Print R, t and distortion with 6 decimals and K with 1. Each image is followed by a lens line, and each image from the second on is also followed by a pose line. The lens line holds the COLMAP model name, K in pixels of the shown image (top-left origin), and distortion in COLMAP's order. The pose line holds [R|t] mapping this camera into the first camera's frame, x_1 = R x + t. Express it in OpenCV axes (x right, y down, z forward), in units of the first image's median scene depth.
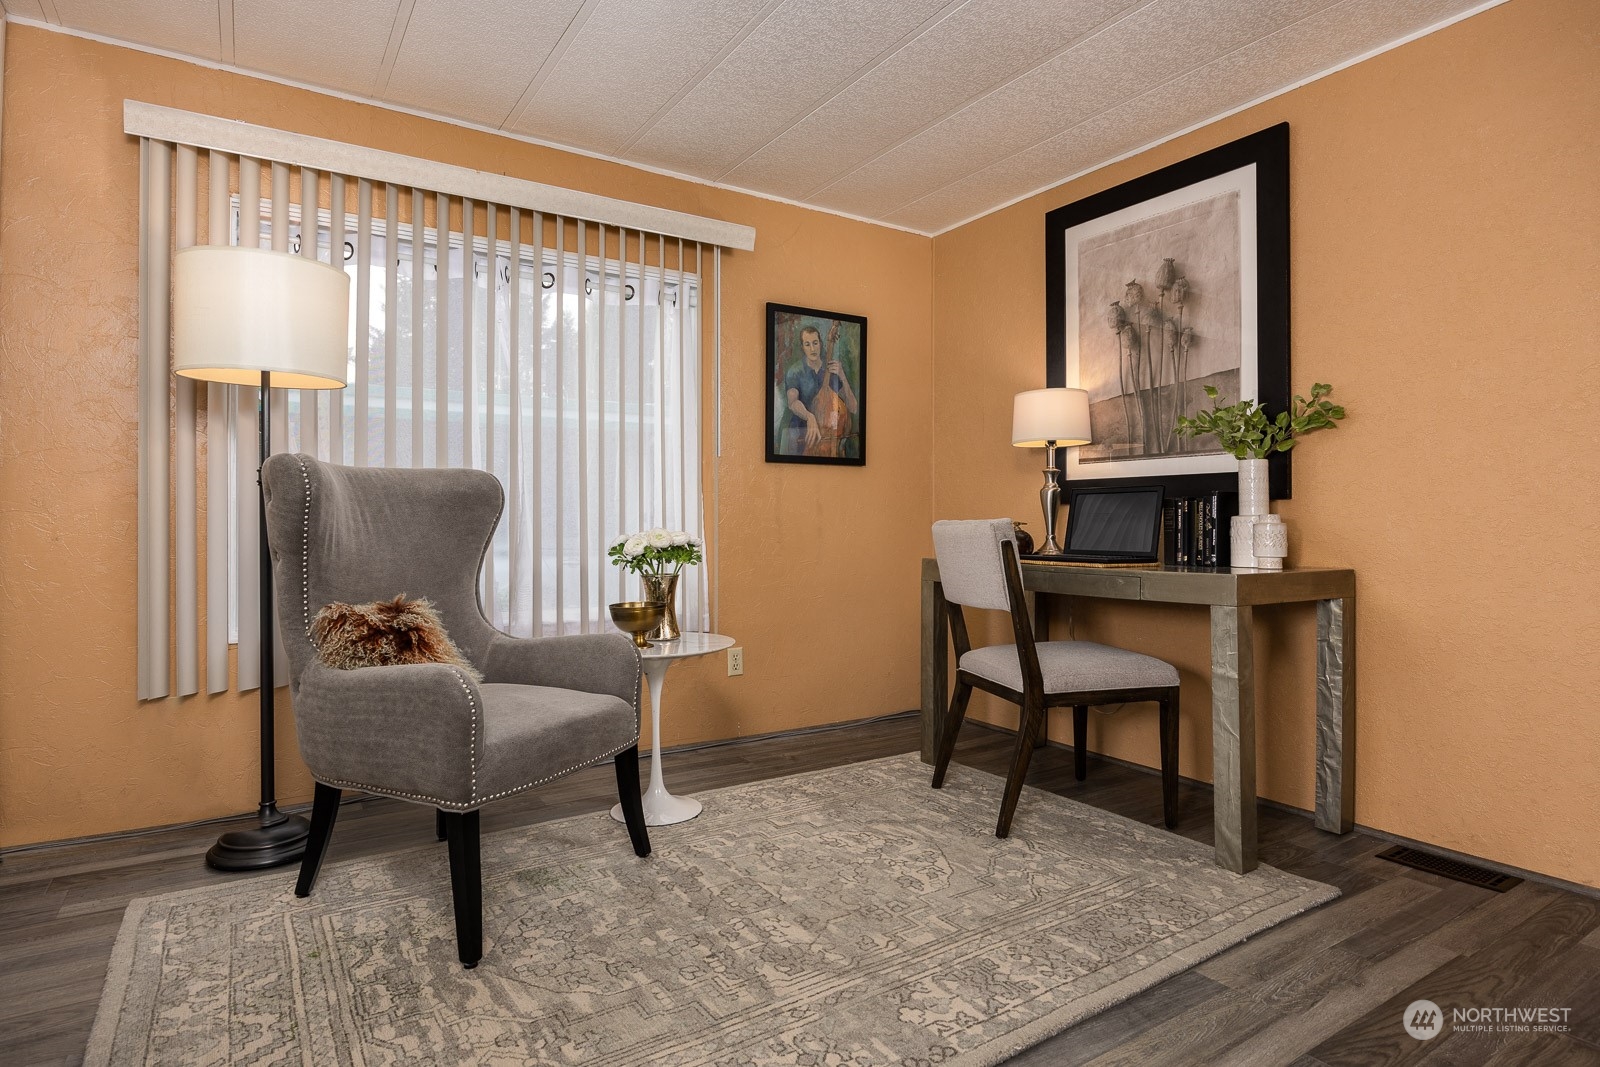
lens RADIAL K [[830.2, 0, 793.8], [0, 830.2, 525.1], [0, 0, 1]] dist [0.000765, 0.000355]
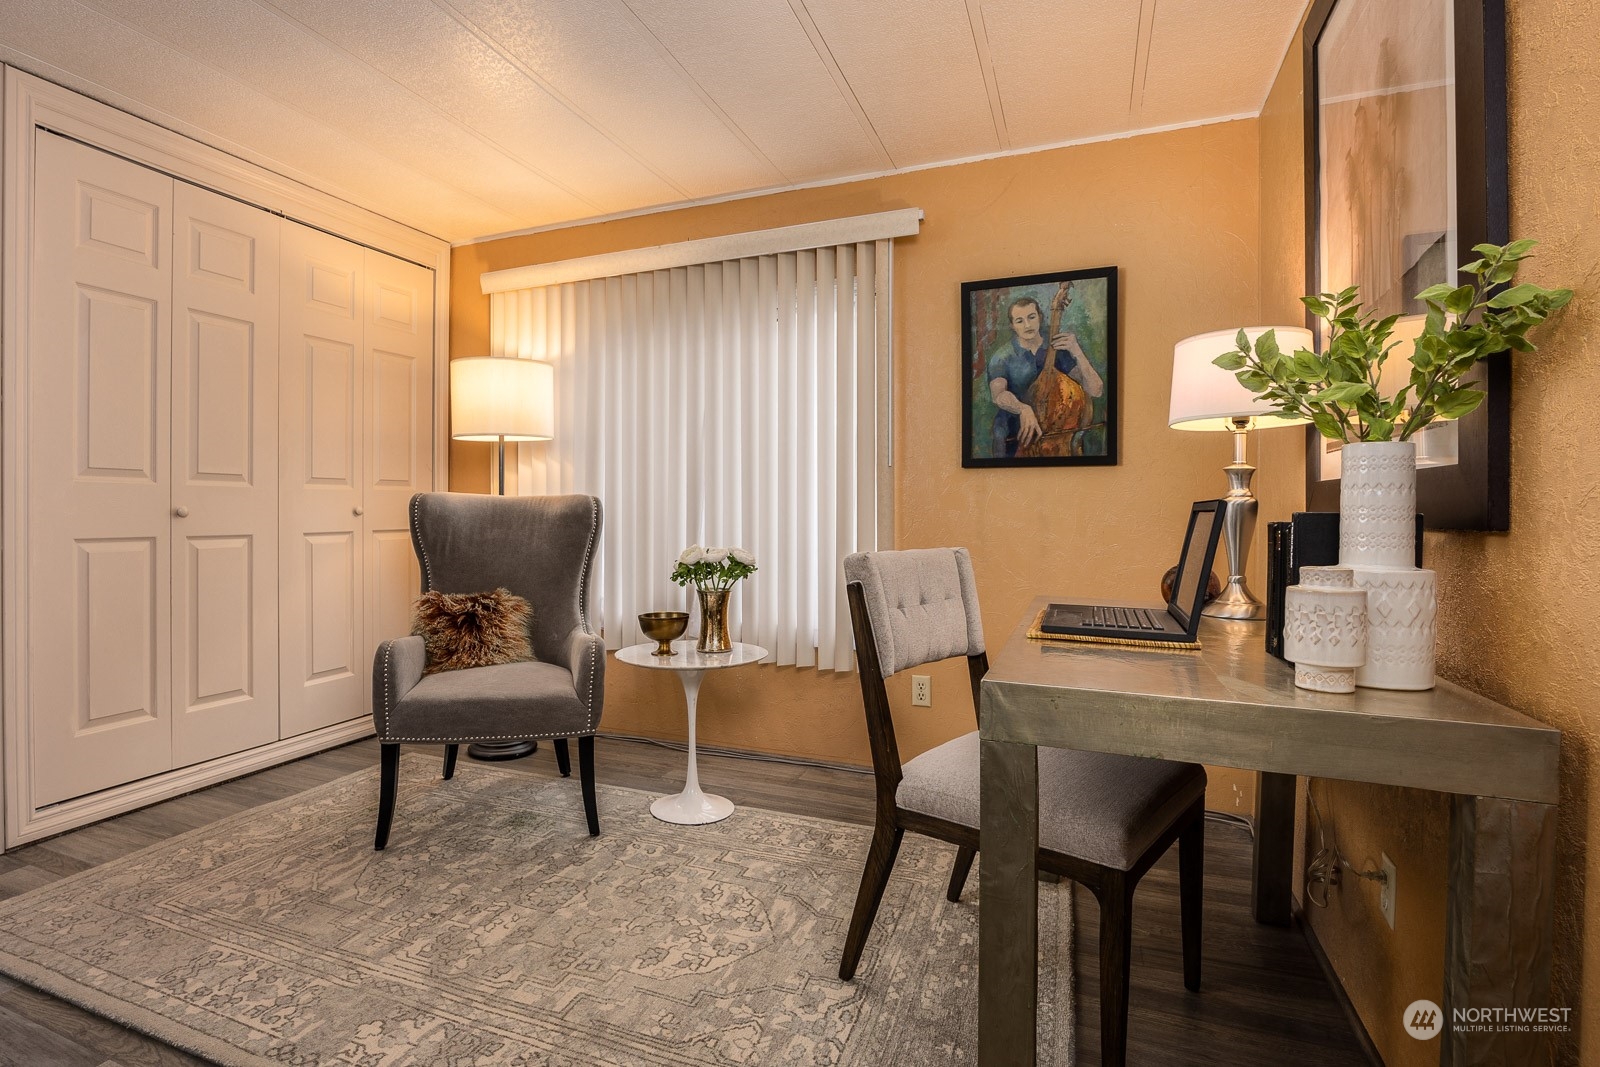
lens RADIAL K [[800.6, 0, 790.8], [0, 800.6, 523.8], [0, 0, 1]] dist [-0.019518, 0.000473]
pose [[0.579473, 0.015986, -0.814834, 0.722369], [-0.006440, 0.999866, 0.015037, -0.039087], [0.814966, -0.003466, 0.579499, 0.493671]]
